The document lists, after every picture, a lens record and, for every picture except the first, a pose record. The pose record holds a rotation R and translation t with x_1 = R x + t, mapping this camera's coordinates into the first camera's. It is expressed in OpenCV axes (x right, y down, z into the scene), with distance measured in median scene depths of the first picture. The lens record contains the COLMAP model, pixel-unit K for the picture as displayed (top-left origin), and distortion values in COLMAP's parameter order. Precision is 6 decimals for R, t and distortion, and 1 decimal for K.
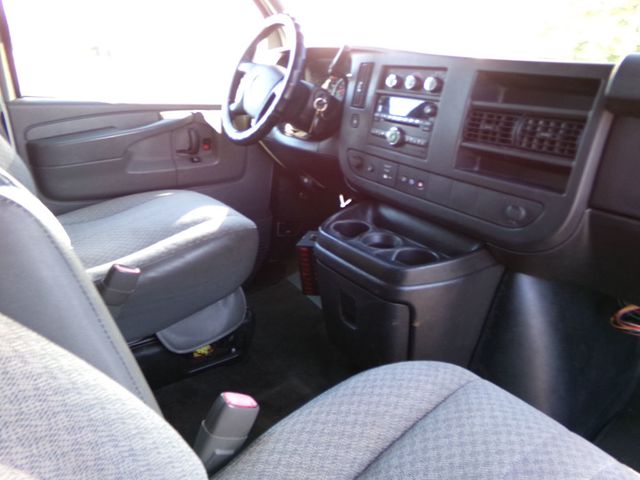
lens RADIAL K [[439.5, 0, 318.9], [0, 439.5, 237.3], [0, 0, 1]] dist [0.011087, 0.023604]
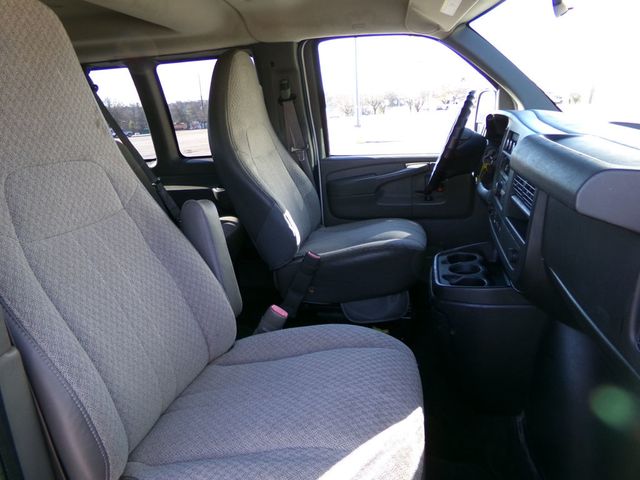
lens RADIAL K [[439.5, 0, 323.0], [0, 439.5, 240.7], [0, 0, 1]] dist [0.011087, 0.023604]
pose [[0.656381, 0.128917, -0.743334, 0.535504], [-0.195111, 0.980779, -0.002191, 0.010561], [0.728763, 0.146470, 0.668917, -0.088983]]
